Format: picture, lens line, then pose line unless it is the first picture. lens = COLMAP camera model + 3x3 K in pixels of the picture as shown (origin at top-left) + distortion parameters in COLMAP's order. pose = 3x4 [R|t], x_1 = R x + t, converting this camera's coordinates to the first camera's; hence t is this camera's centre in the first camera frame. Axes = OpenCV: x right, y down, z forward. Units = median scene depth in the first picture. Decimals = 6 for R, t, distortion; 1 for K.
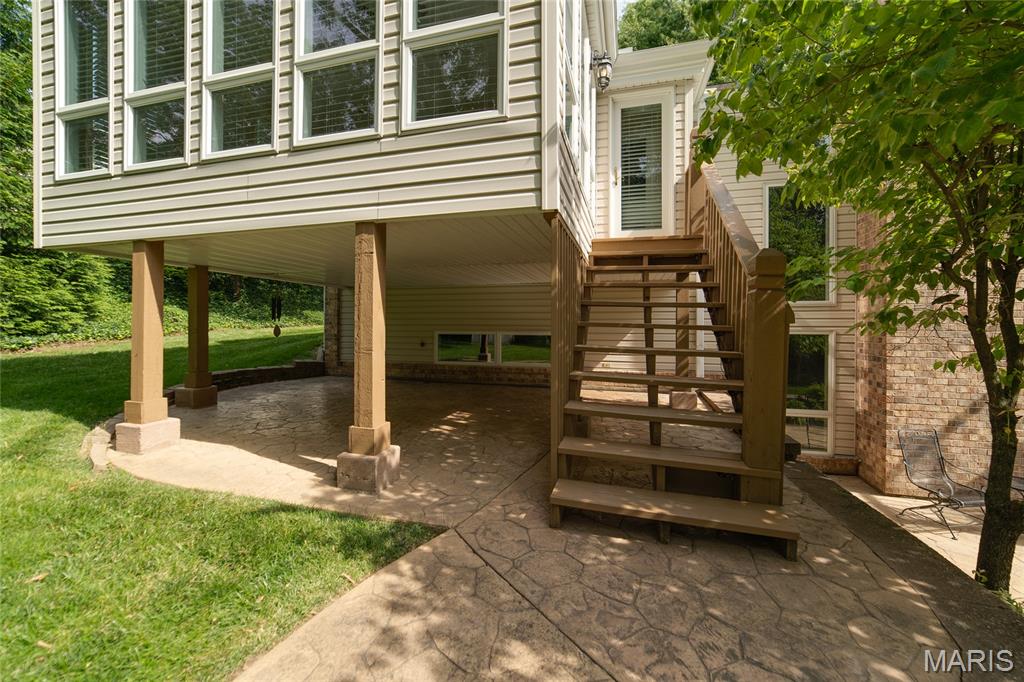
lens RADIAL K [[390.3, 0, 515.4], [0, 390.3, 327.2], [0, 0, 1]] dist [-0.002737, -0.000153]
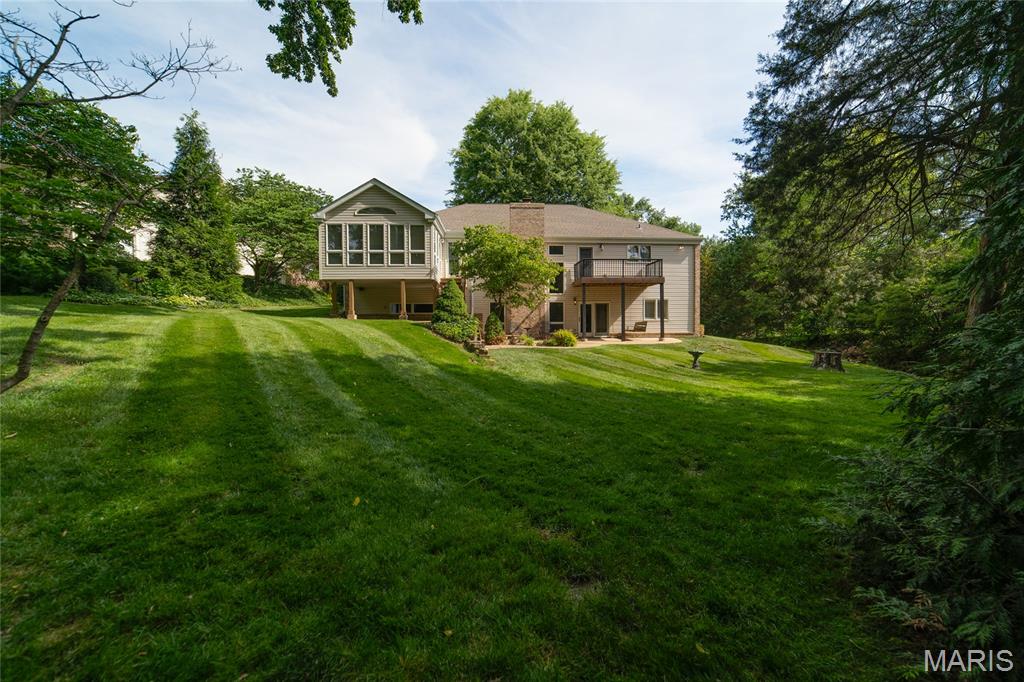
lens RADIAL K [[399.8, 0, 517.9], [0, 399.8, 336.3], [0, 0, 1]] dist [-0.001915, 0.000379]
pose [[0.944141, -0.023045, 0.328735, -0.447290], [0.014687, 0.999503, 0.027885, 0.293488], [-0.329214, -0.021499, 0.944011, -3.327967]]
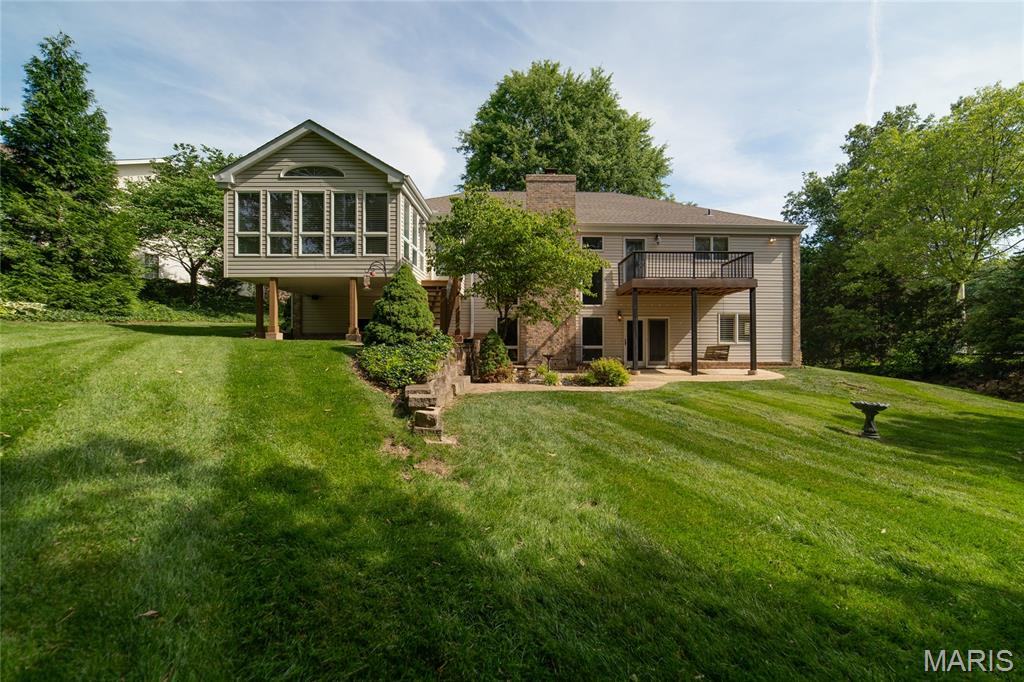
lens RADIAL K [[407.1, 0, 526.2], [0, 407.1, 347.4], [0, 0, 1]] dist [0.000455, 0.000204]
pose [[0.959625, -0.008004, 0.281169, 0.085715], [0.009139, 0.999955, -0.002727, 0.282282], [-0.281135, 0.005187, 0.959654, -2.049360]]
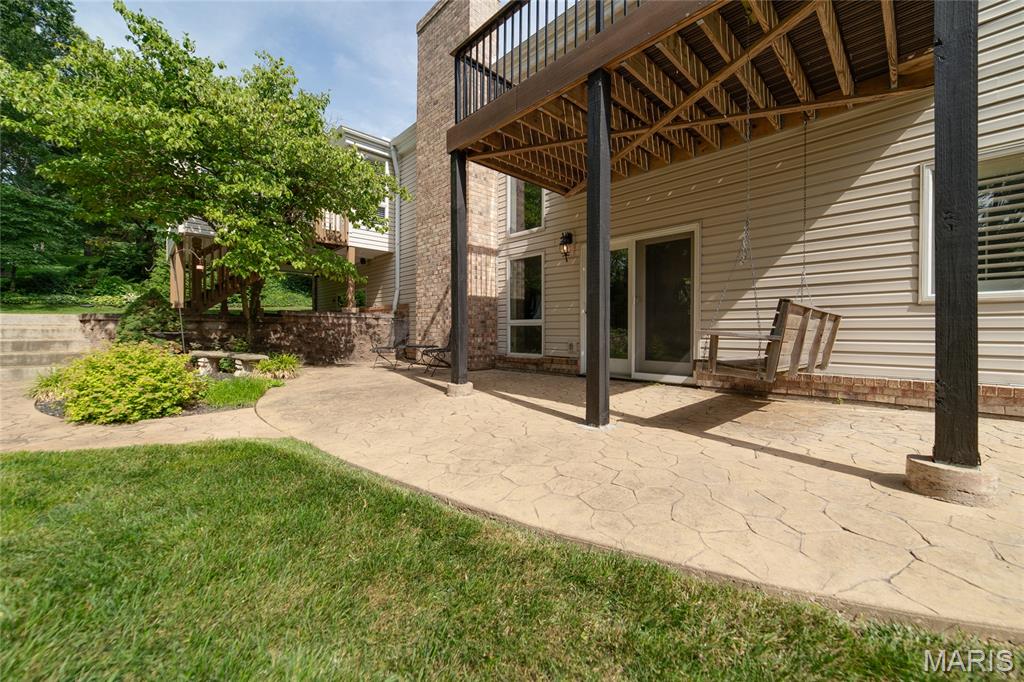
lens RADIAL K [[401.9, 0, 515.5], [0, 401.9, 336.8], [0, 0, 1]] dist [-0.023850, 0.011607]
pose [[0.853785, 0.003300, -0.520615, 2.337653], [-0.003094, 0.999994, 0.001265, 0.325995], [0.520616, 0.000530, 0.853791, -0.276537]]
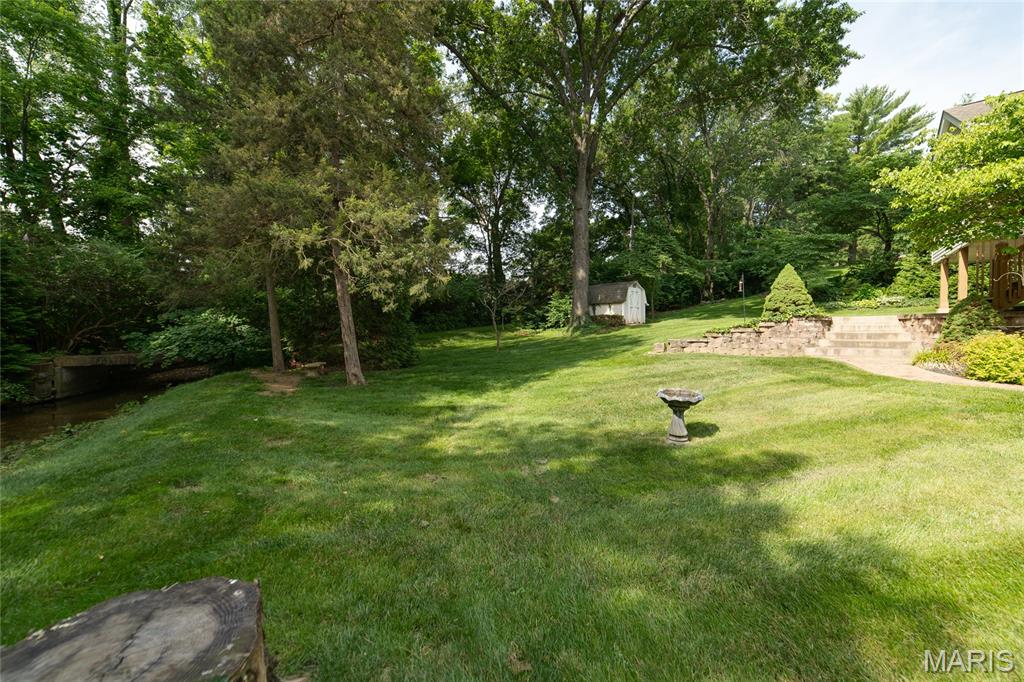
lens RADIAL K [[399.8, 0, 517.9], [0, 399.8, 336.3], [0, 0, 1]] dist [-0.001915, 0.000379]
pose [[-0.385832, 0.011010, -0.922503, 2.952226], [-0.009131, 0.999834, 0.015751, 0.347972], [0.922524, 0.014501, -0.385667, -0.920150]]
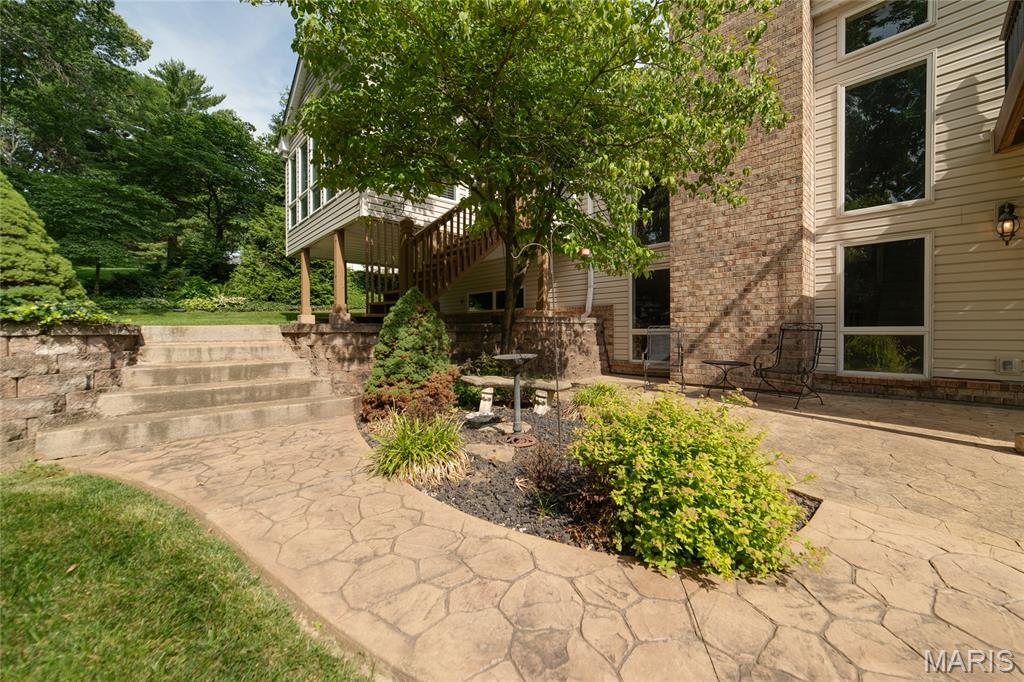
lens RADIAL K [[401.9, 0, 515.5], [0, 401.9, 336.8], [0, 0, 1]] dist [-0.023850, 0.011607]
pose [[0.848090, -0.001715, -0.529850, 1.283798], [0.005182, 0.999974, 0.005058, 0.279372], [0.529827, -0.007035, 0.848076, -0.441840]]
